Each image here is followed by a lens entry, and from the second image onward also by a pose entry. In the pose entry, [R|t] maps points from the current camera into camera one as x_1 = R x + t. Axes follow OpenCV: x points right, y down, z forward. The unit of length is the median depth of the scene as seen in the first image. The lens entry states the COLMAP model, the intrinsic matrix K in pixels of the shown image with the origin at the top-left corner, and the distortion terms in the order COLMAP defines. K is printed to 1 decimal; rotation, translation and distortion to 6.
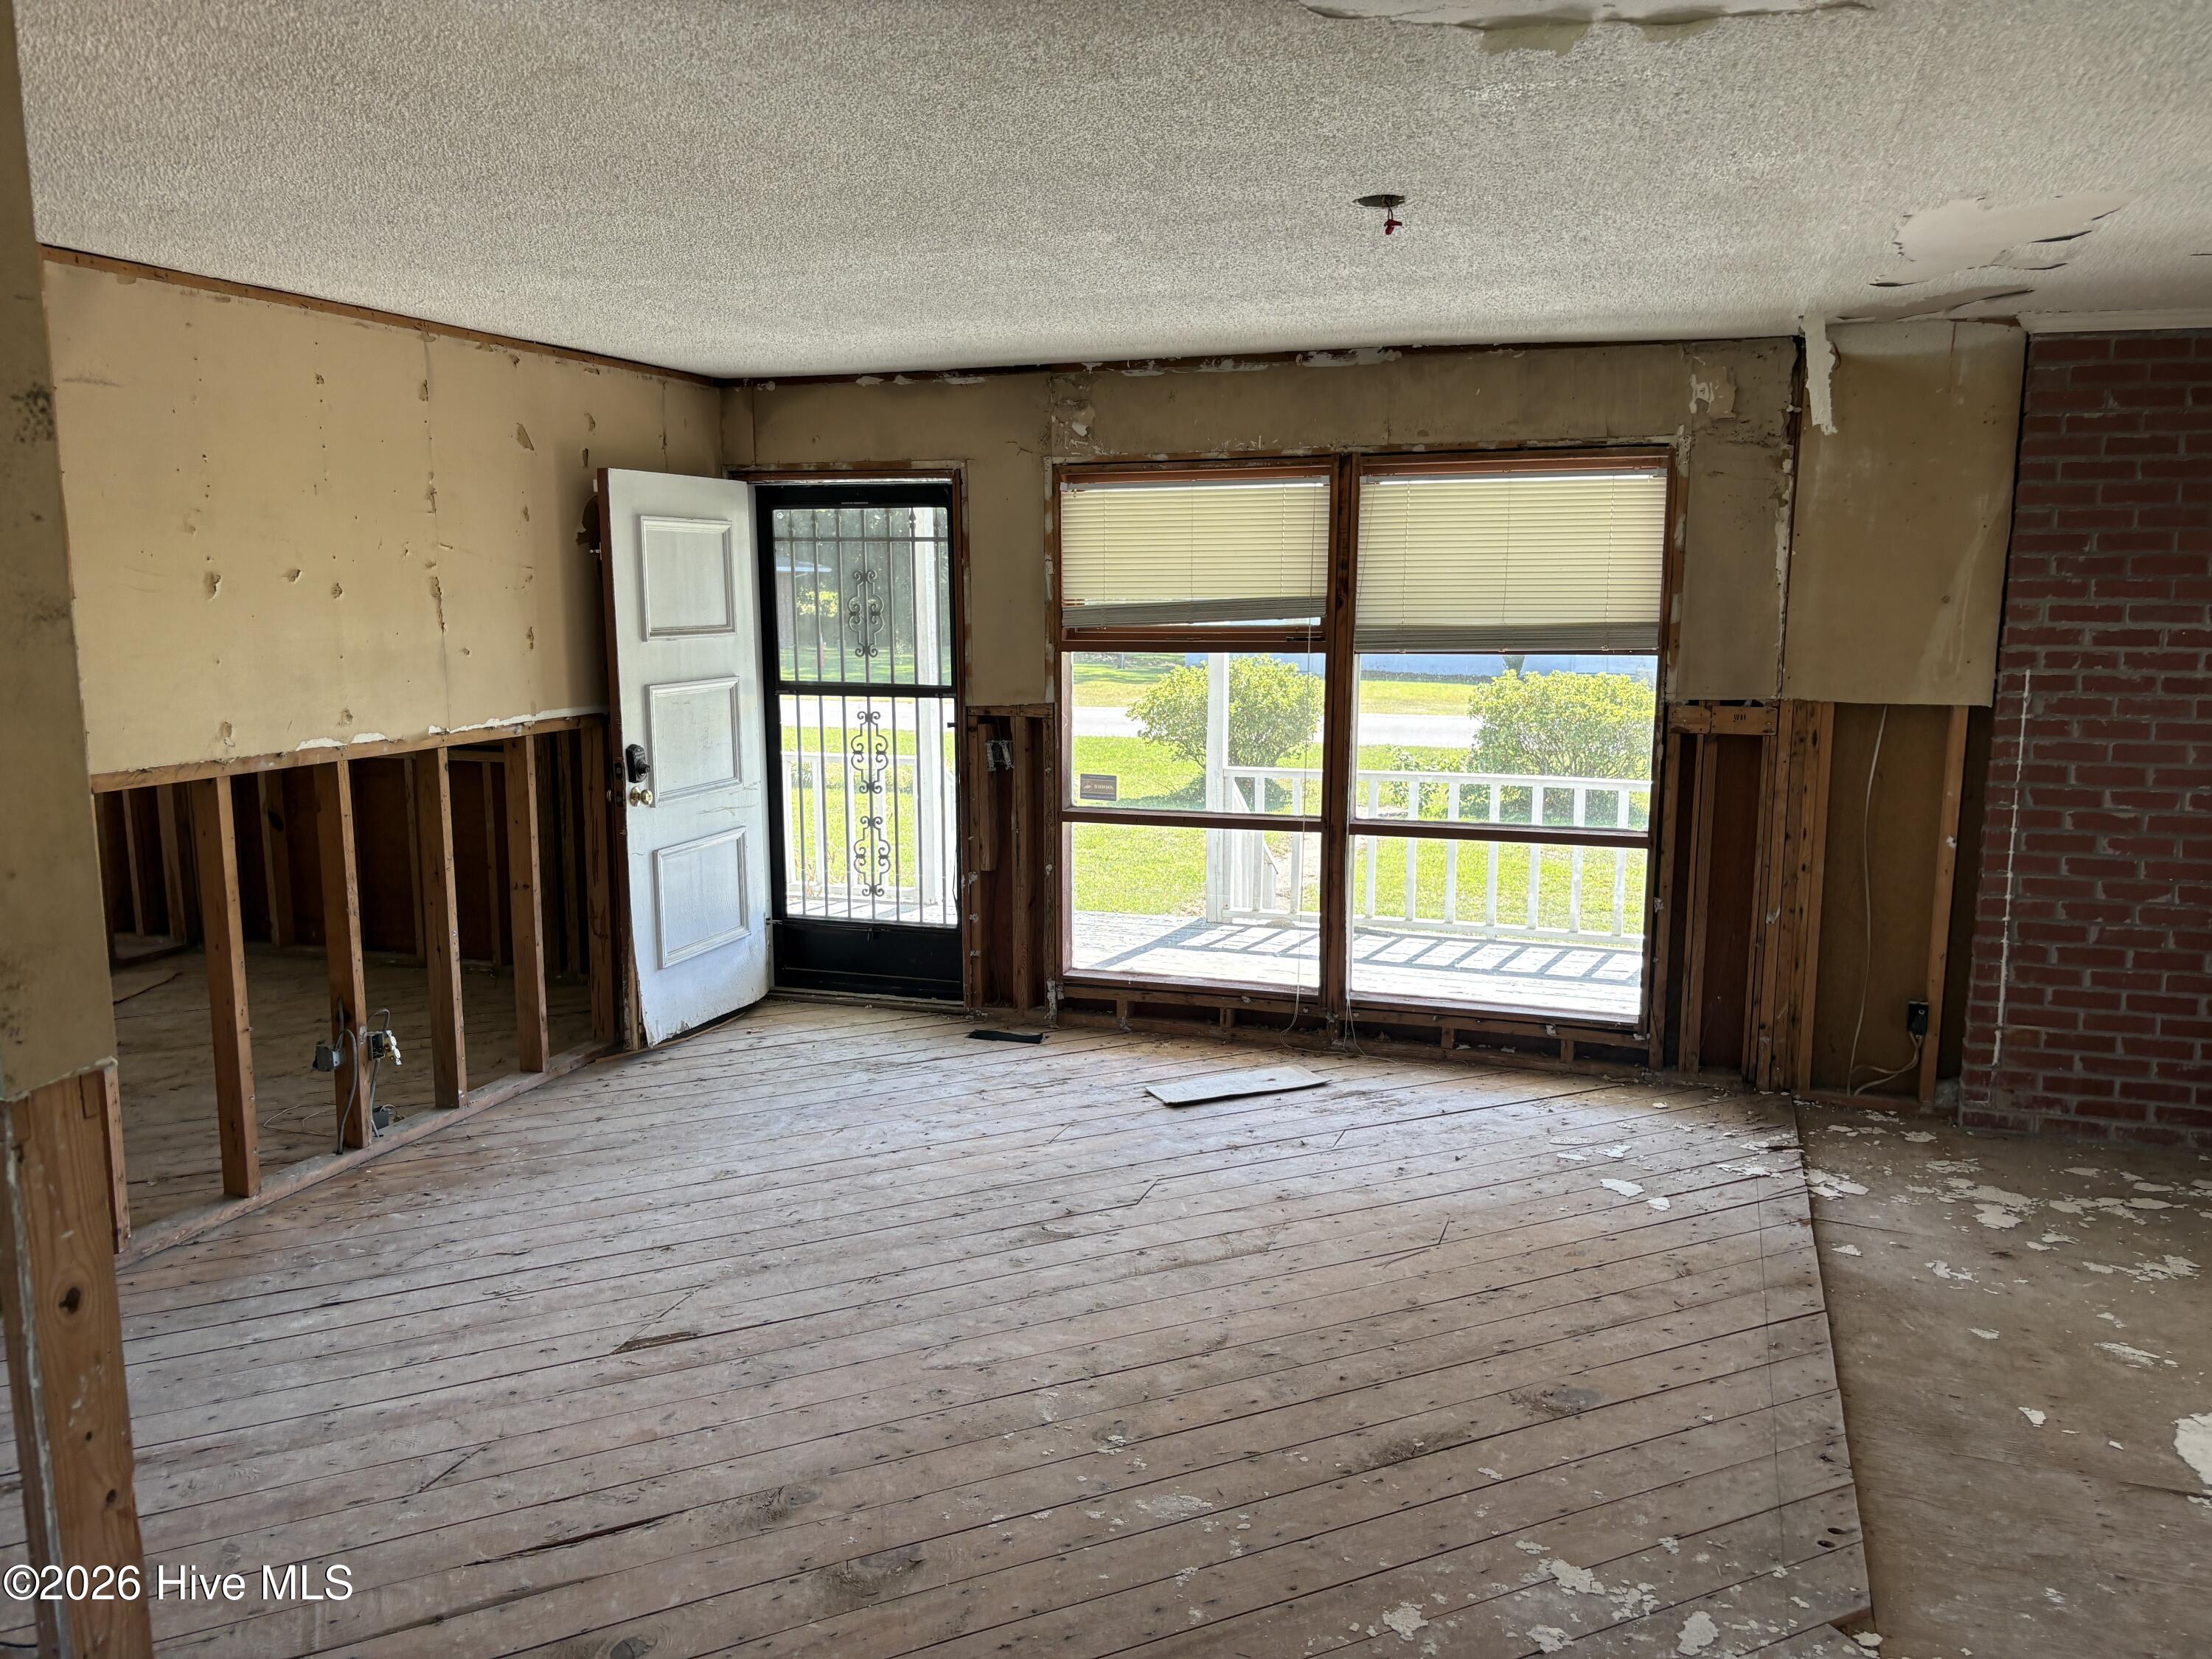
lens RADIAL K [[1685.6, 0, 1095.4], [0, 1685.6, 848.6], [0, 0, 1]] dist [0.056548, -0.070614]
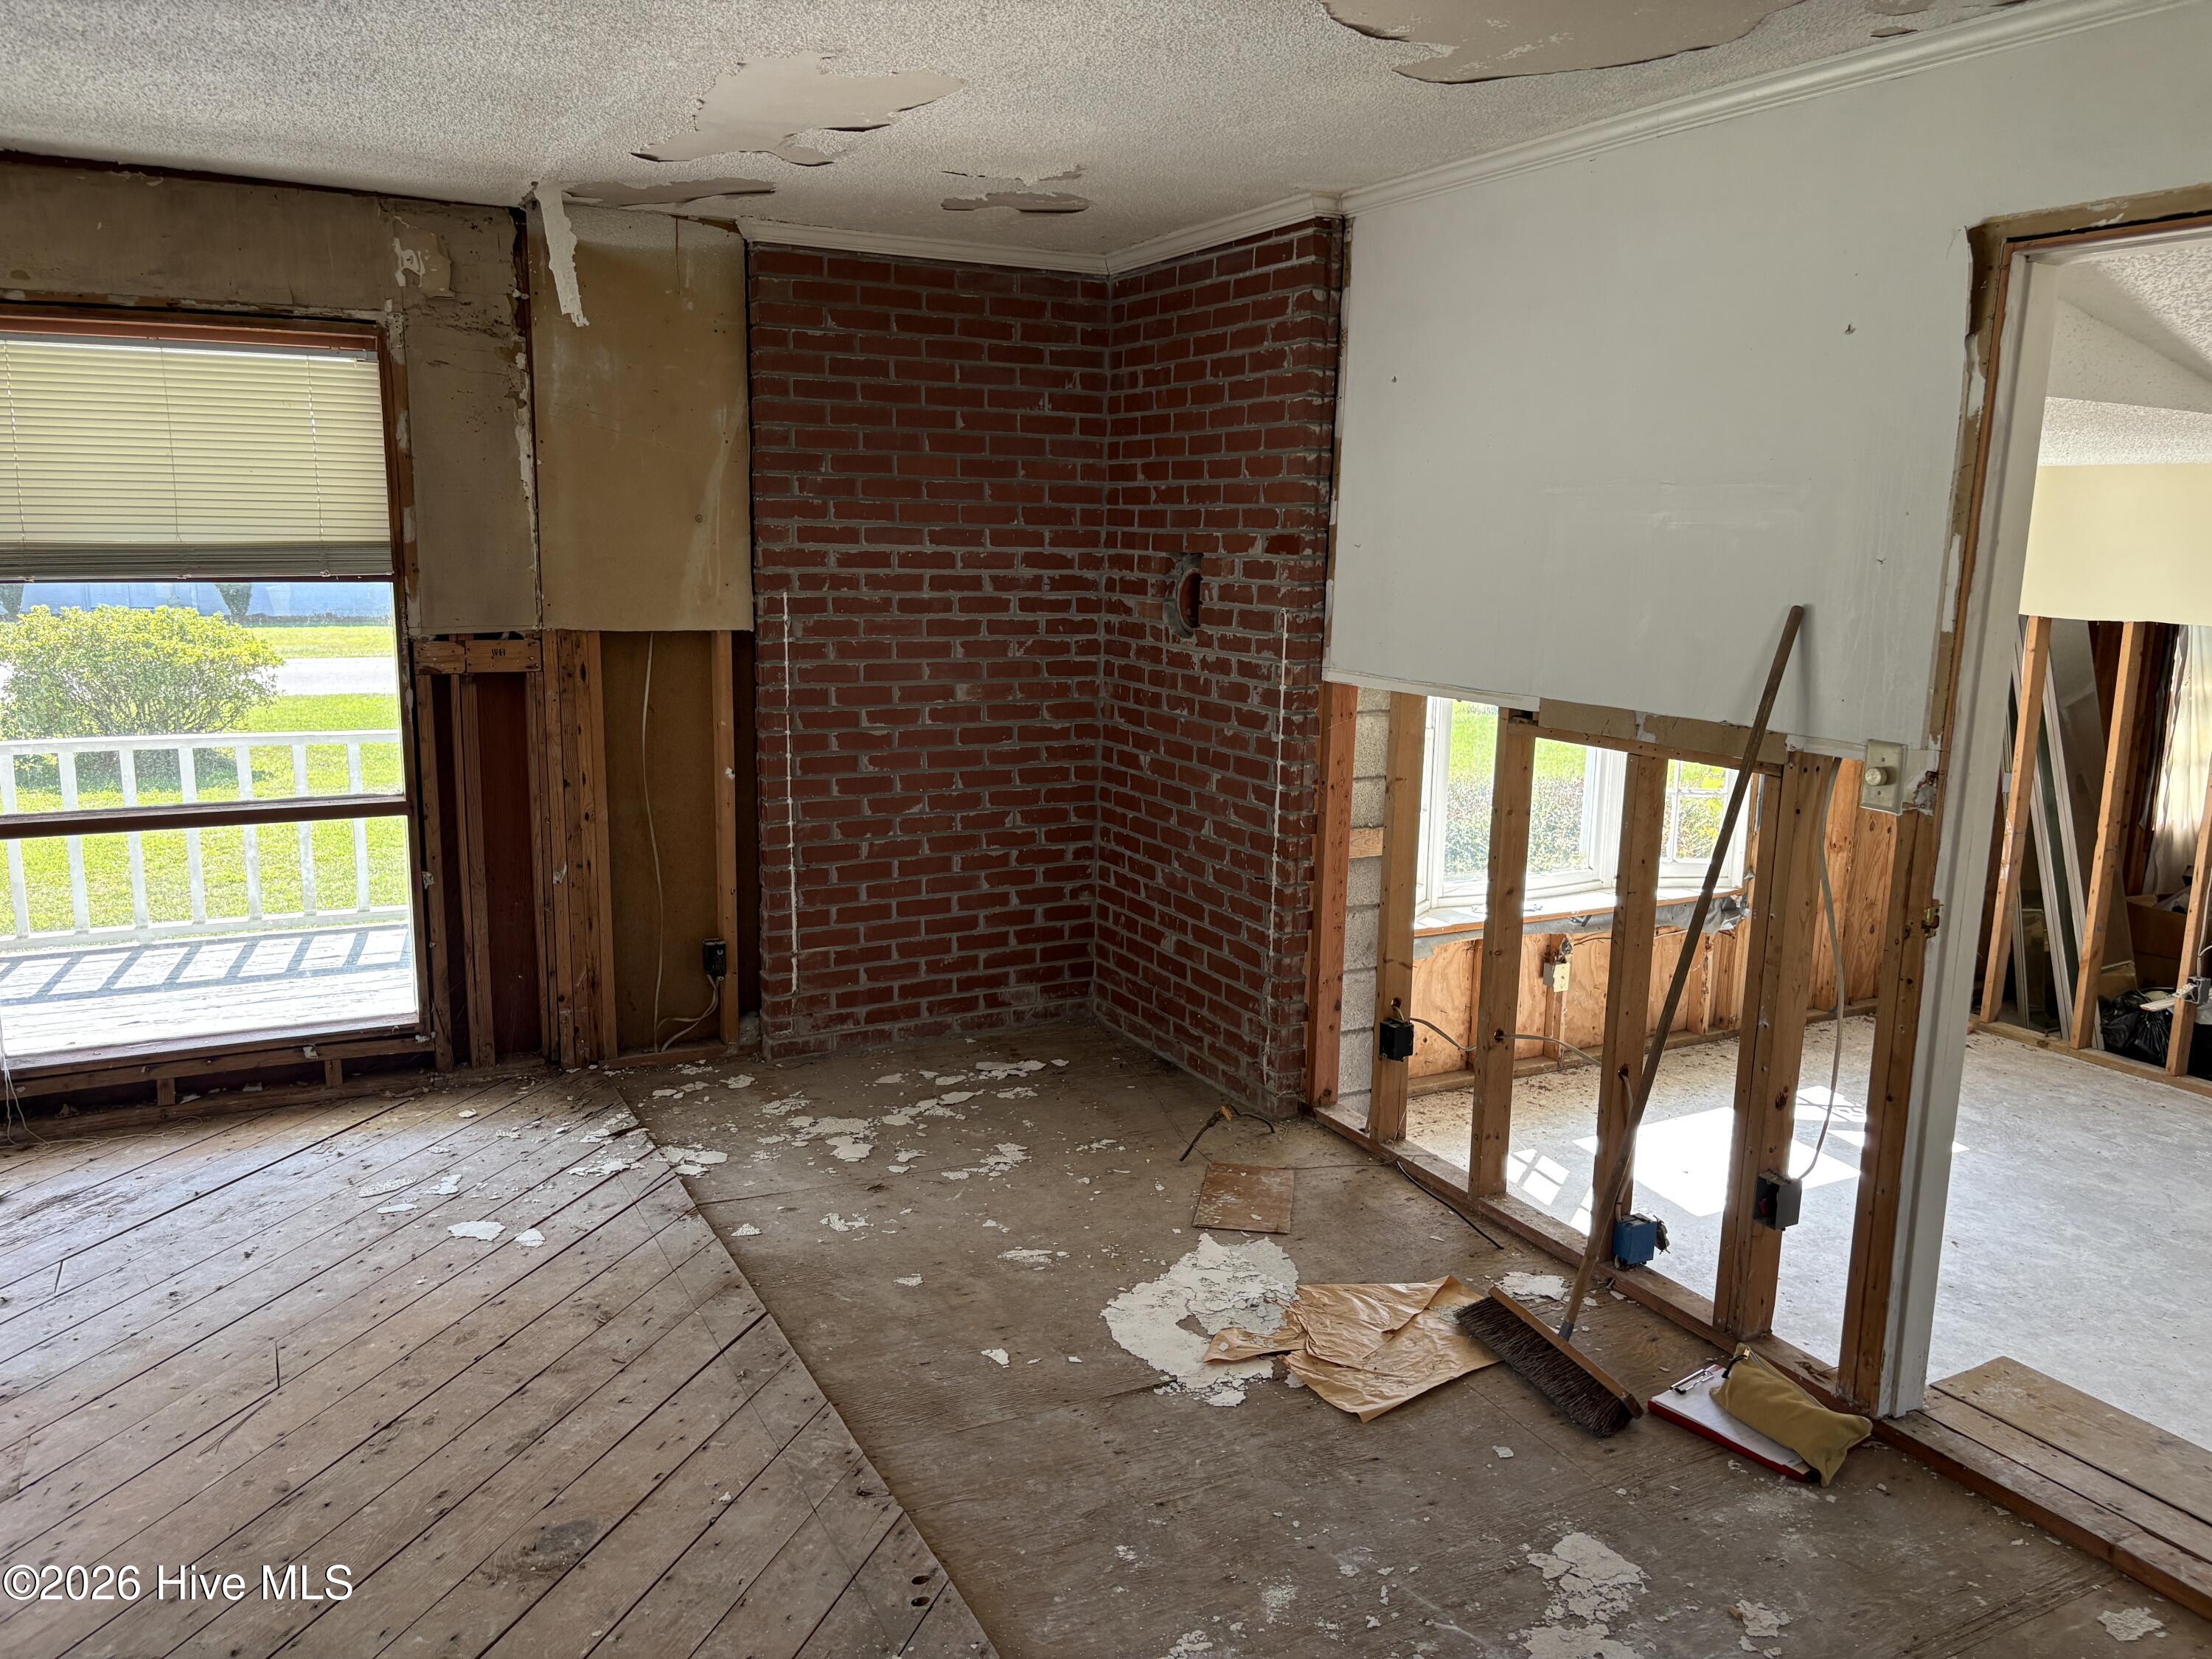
lens RADIAL K [[1669.5, 0, 1088.8], [0, 1669.5, 843.6], [0, 0, 1]] dist [0.054387, -0.070700]
pose [[0.678283, -0.128374, 0.723500, -0.050265], [0.099485, 0.991598, 0.082676, -0.022634], [-0.728035, 0.015899, 0.685356, 0.204084]]
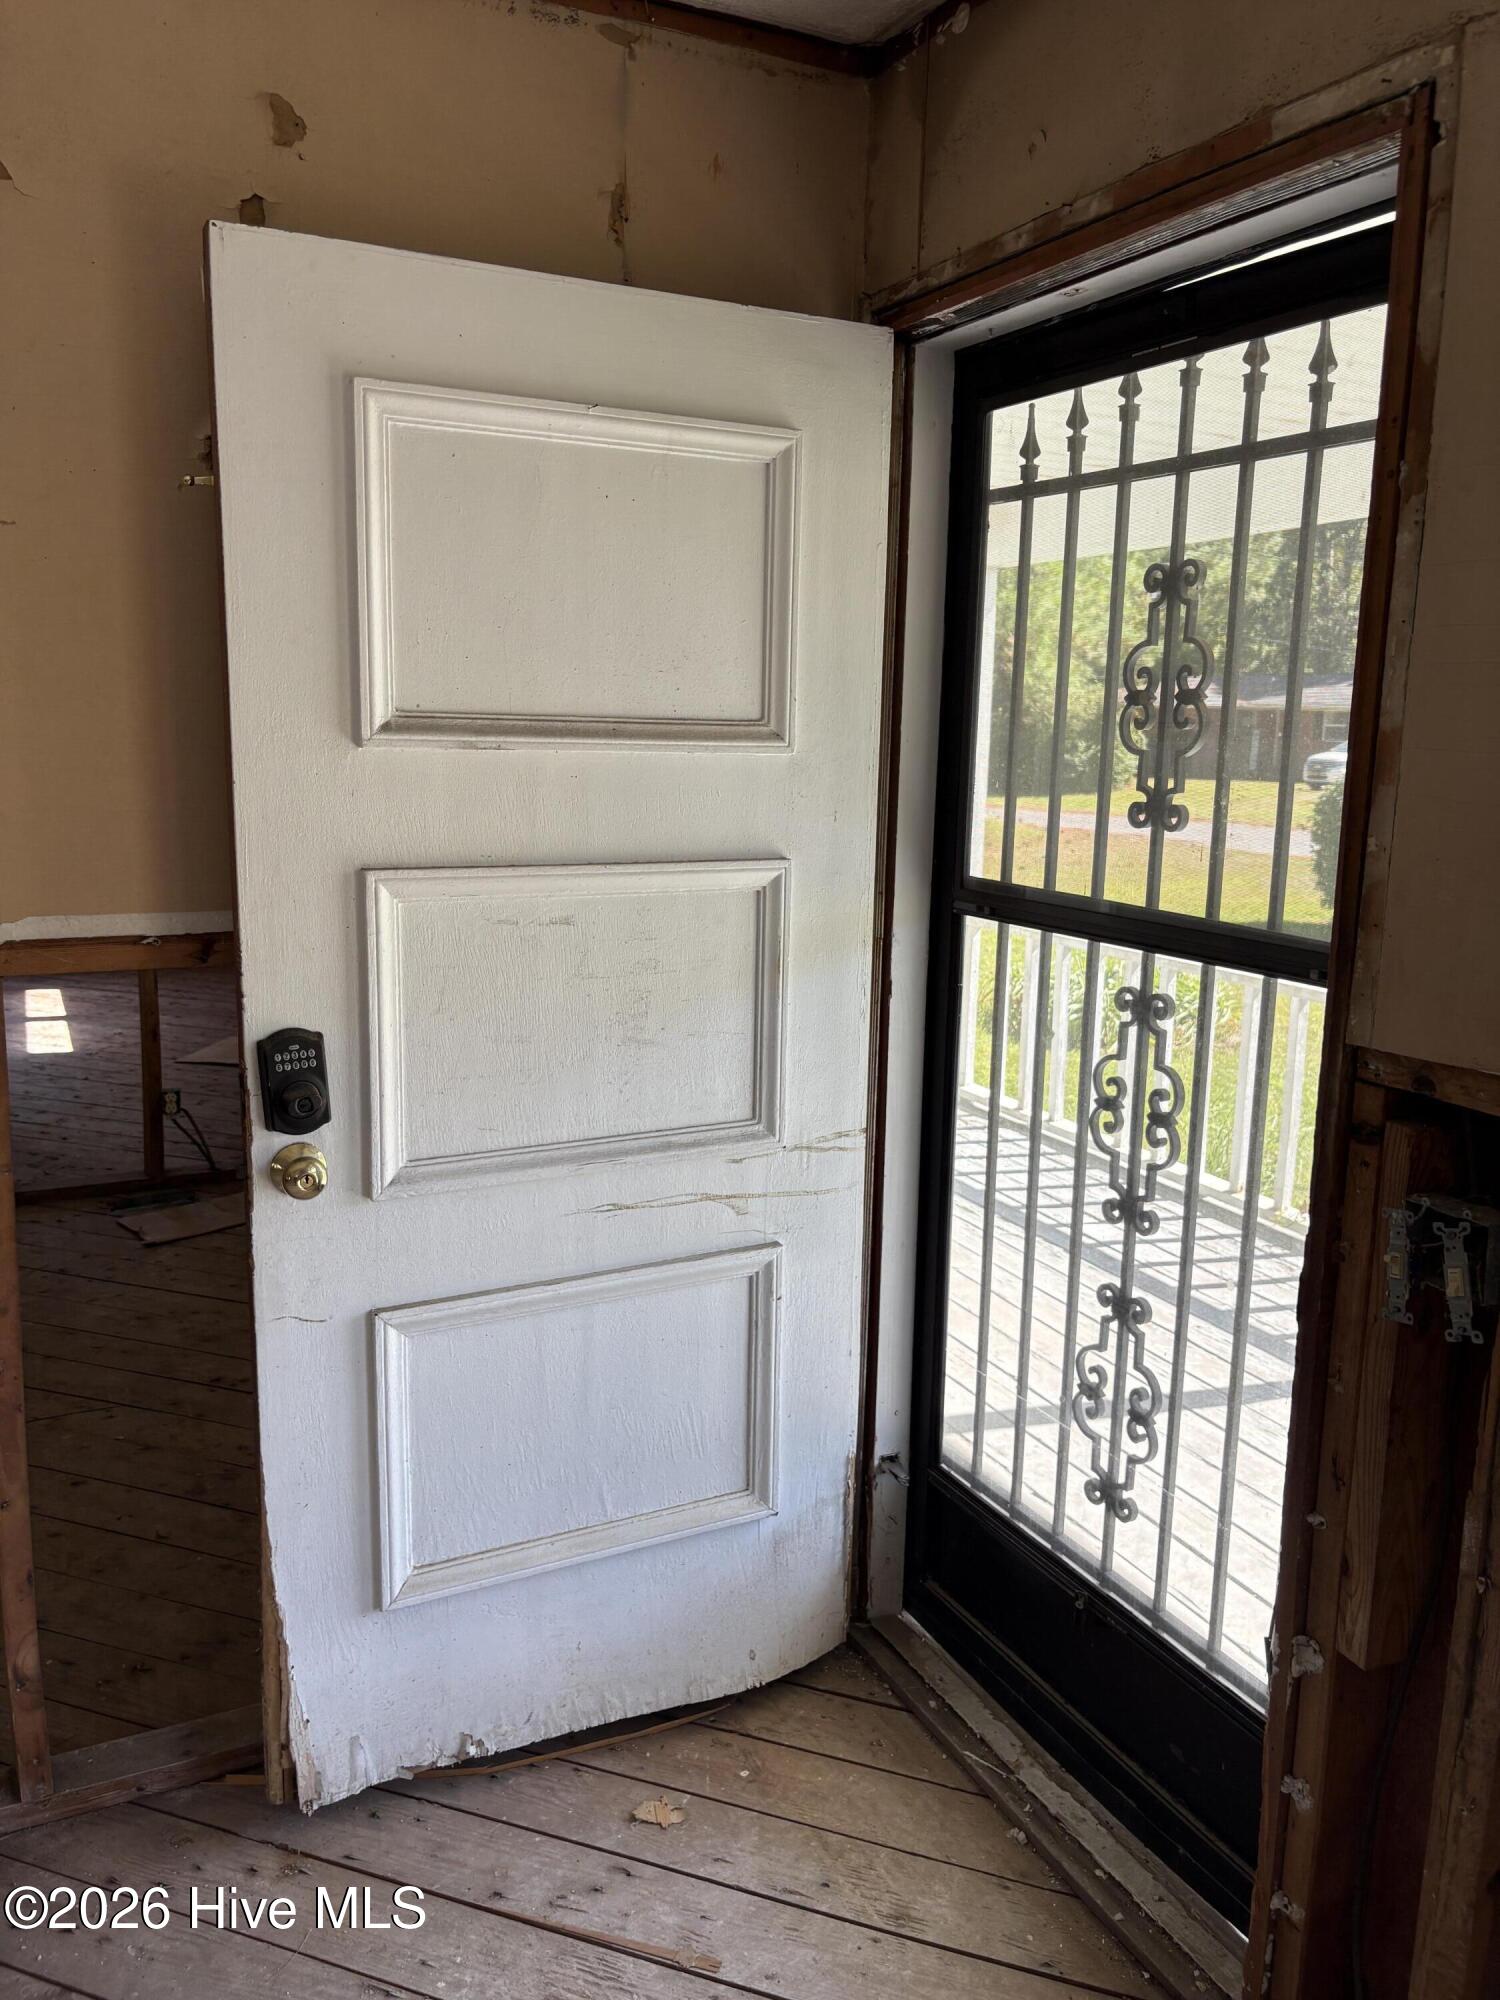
lens RADIAL K [[1524.0, 0, 750.0], [0, 1524.0, 1000.0], [0, 0, 1]] dist [0.056548, -0.070614]
pose [[0.721119, 0.145602, -0.677338, 0.022152], [-0.133673, 0.988537, 0.070185, -0.129835], [0.679793, 0.039930, 0.732316, 1.037117]]
